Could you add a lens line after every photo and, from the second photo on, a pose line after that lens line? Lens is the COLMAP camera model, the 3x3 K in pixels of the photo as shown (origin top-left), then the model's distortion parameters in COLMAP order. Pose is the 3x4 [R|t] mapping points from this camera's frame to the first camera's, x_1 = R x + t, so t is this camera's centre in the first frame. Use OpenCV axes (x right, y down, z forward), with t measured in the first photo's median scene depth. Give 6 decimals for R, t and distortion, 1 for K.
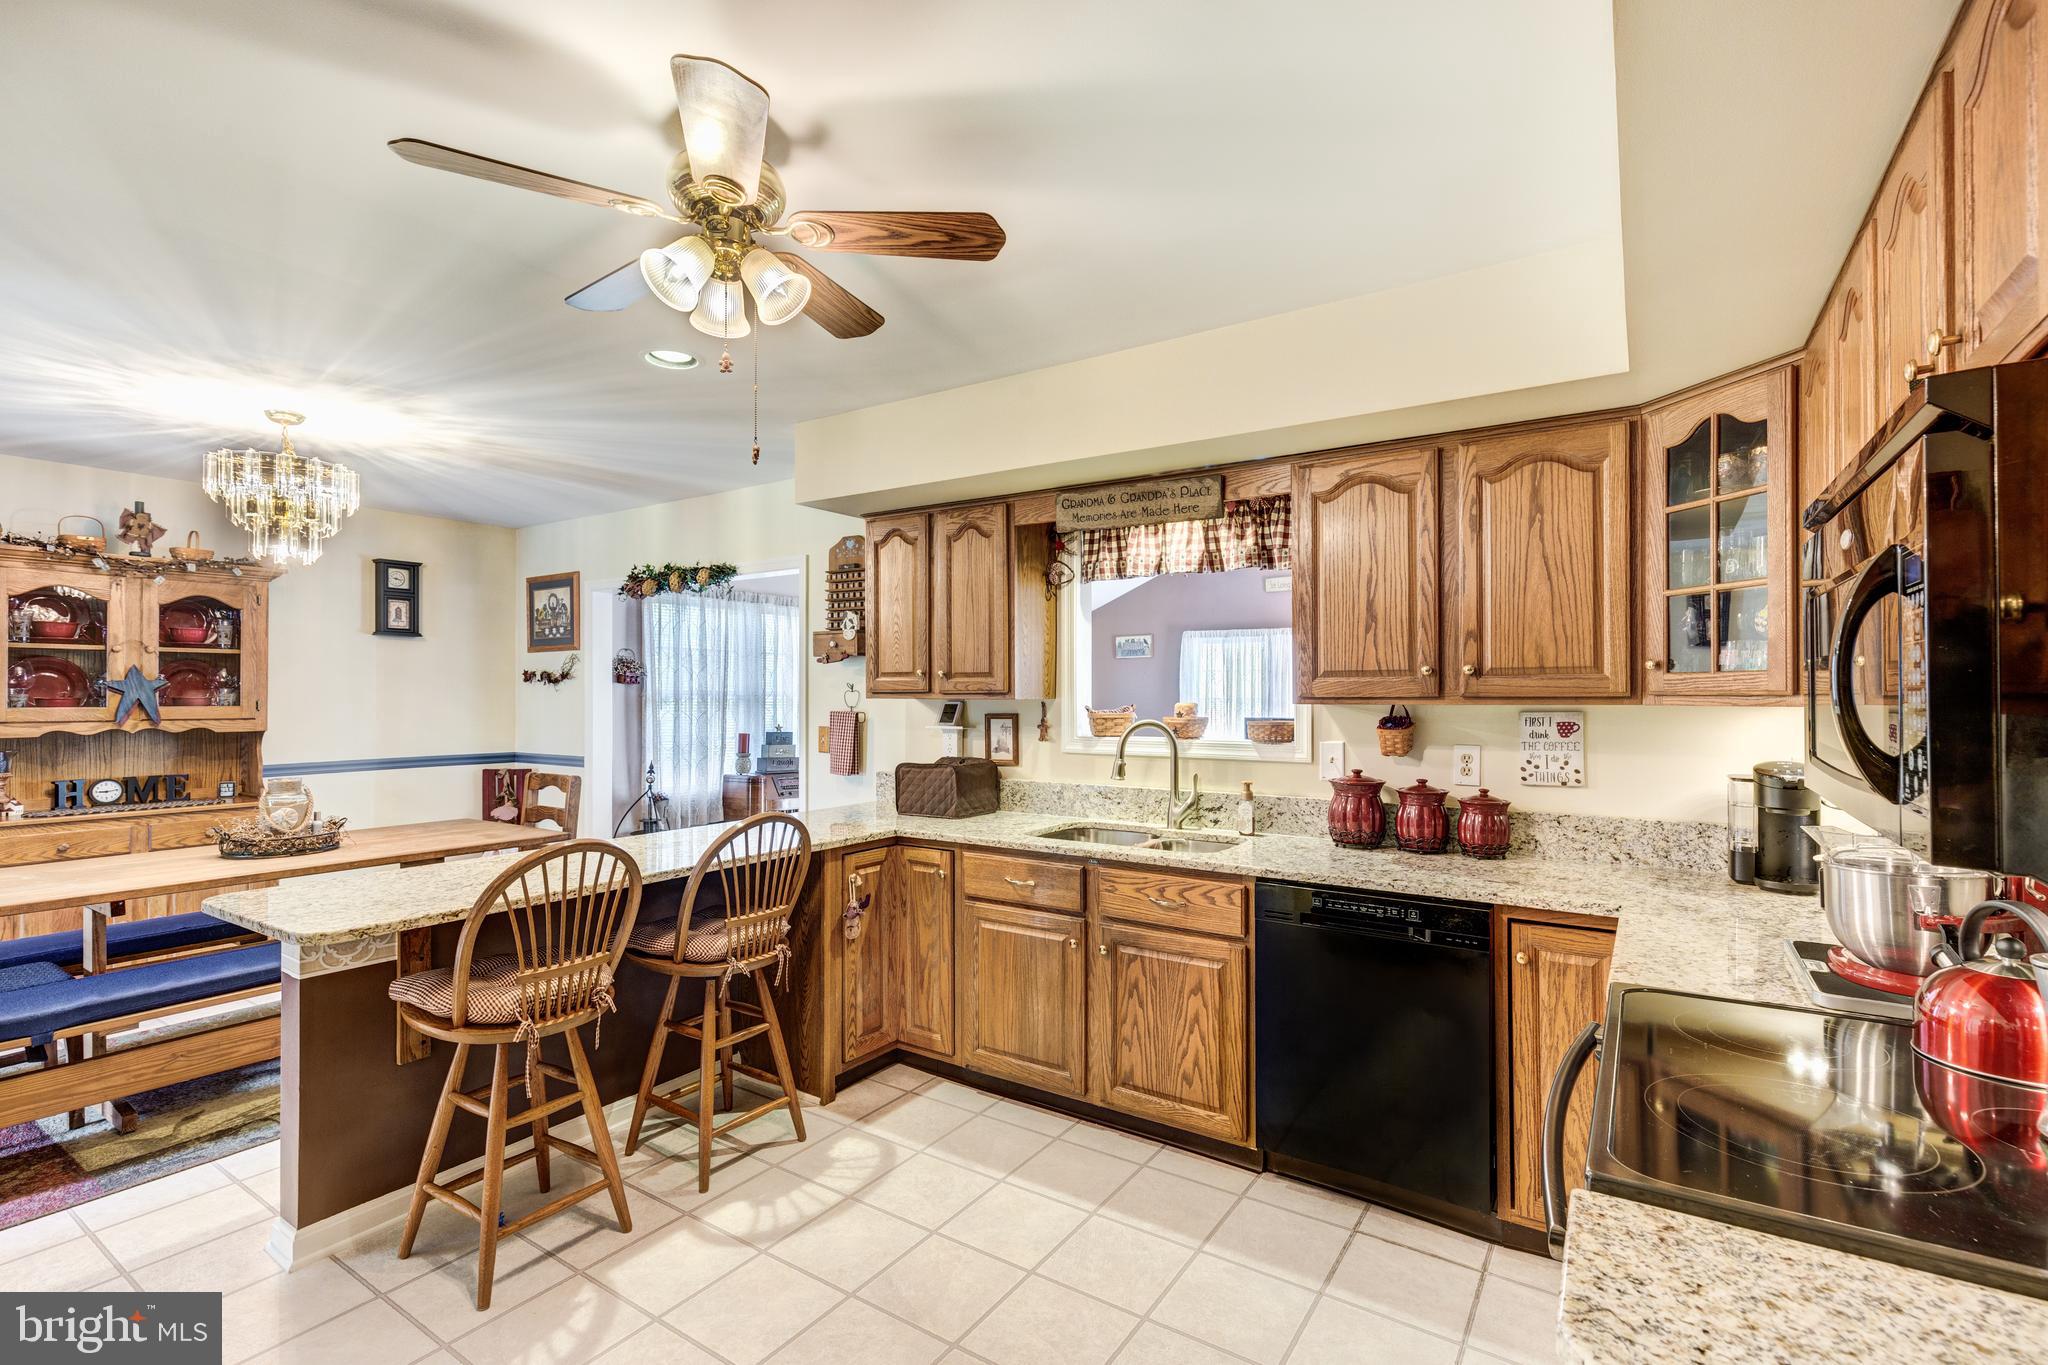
lens RADIAL K [[940.6, 0, 1019.0], [0, 940.6, 698.8], [0, 0, 1]] dist [0.000174, -0.000142]
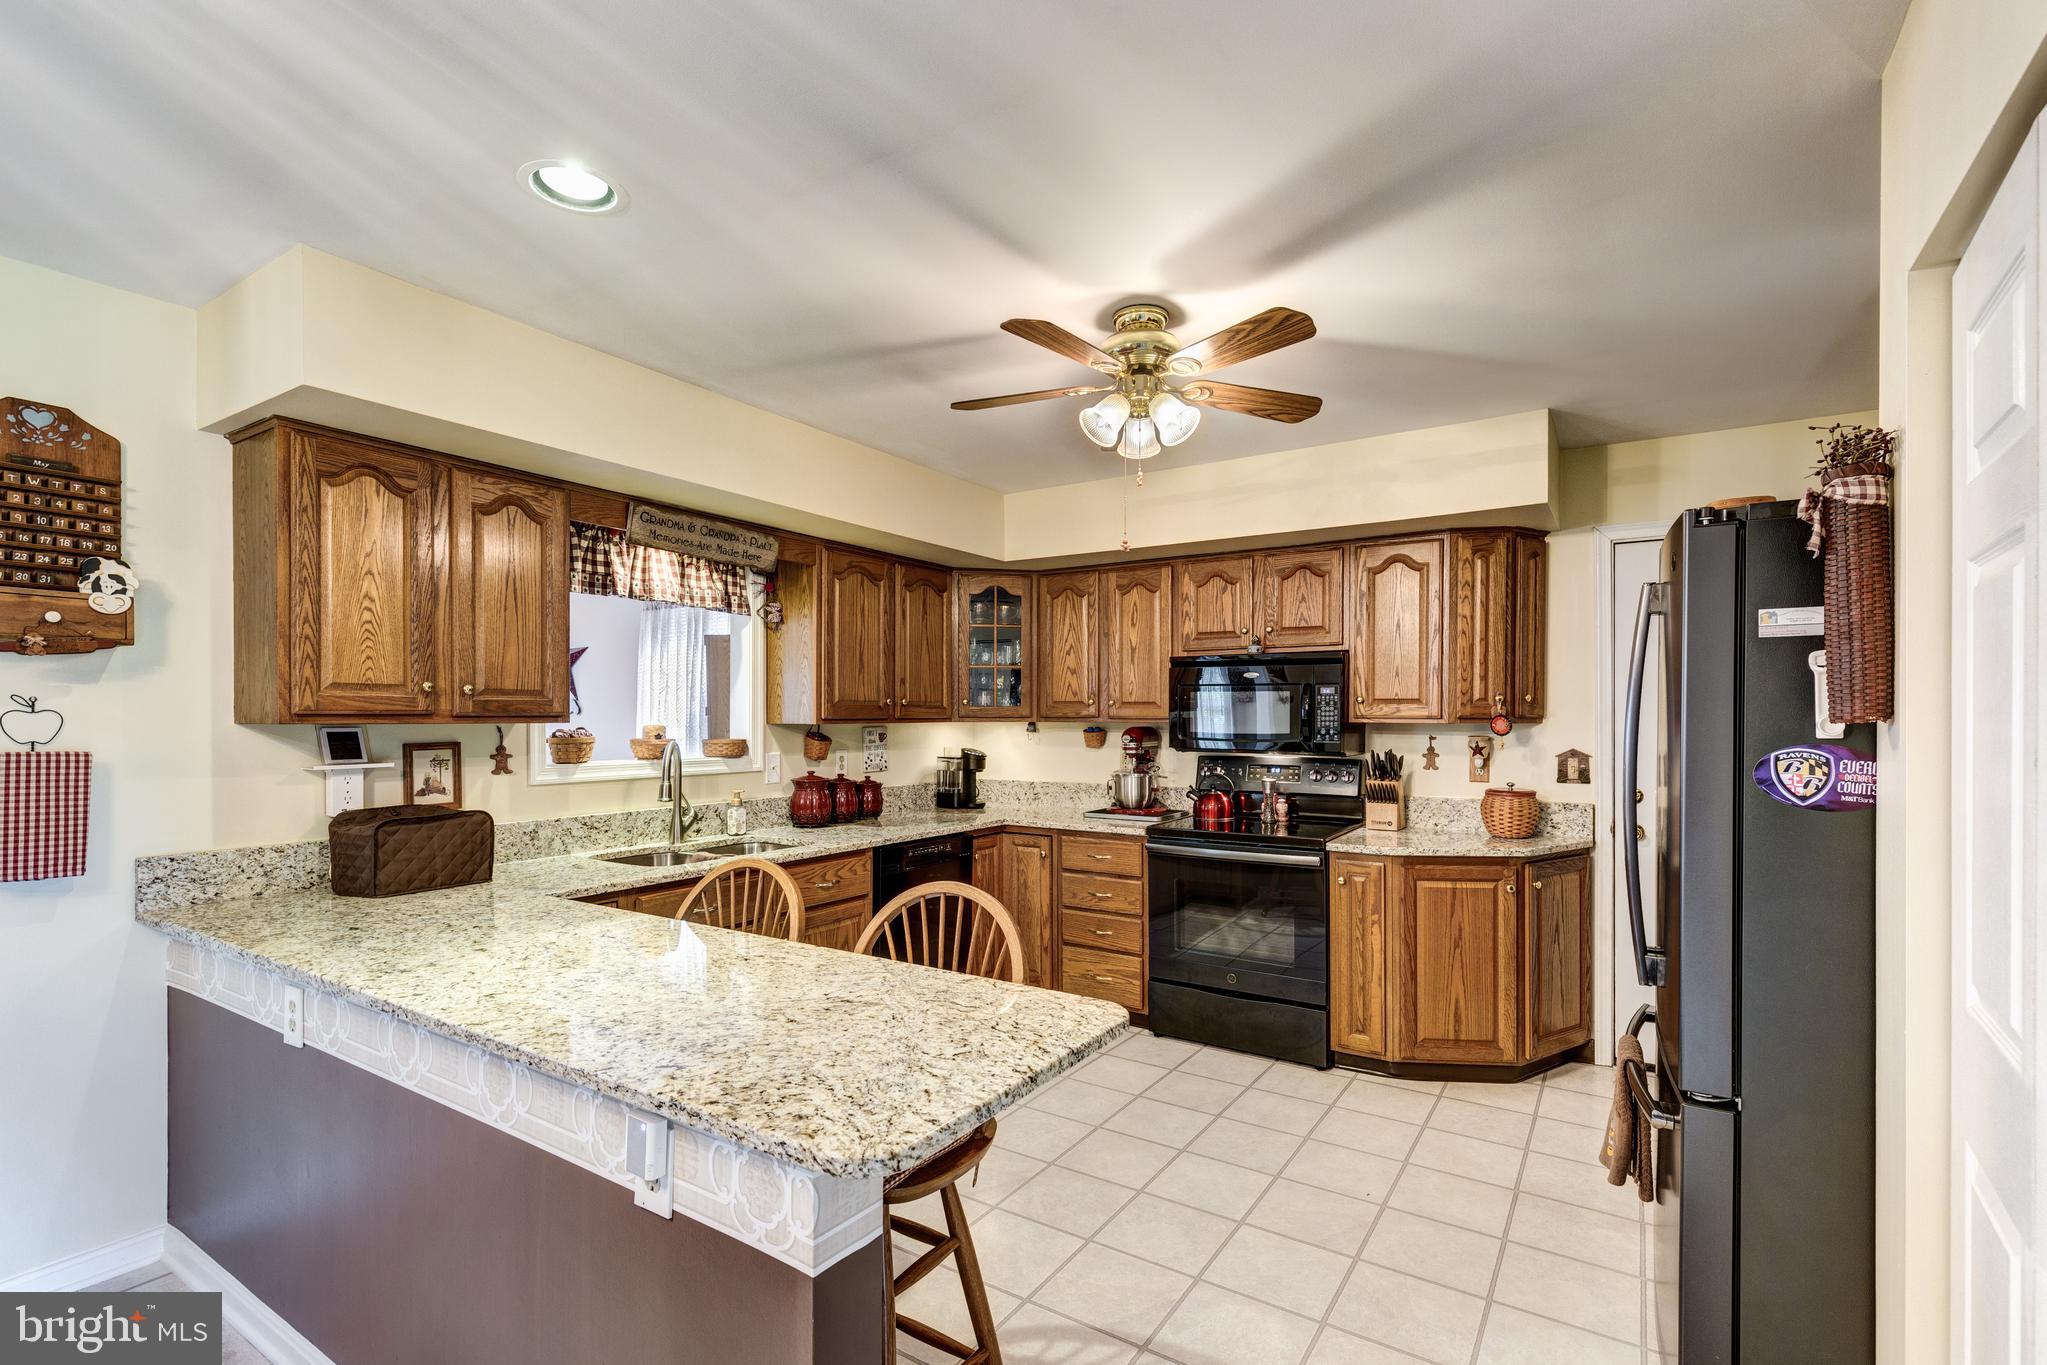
lens RADIAL K [[940.2, 0, 1049.2], [0, 940.2, 707.7], [0, 0, 1]] dist [0.000174, -0.000142]
pose [[-0.023271, 0.005682, 0.999713, -0.837465], [0.000877, 0.999984, -0.005663, -0.007950], [-0.999729, 0.000745, -0.023276, 0.564766]]
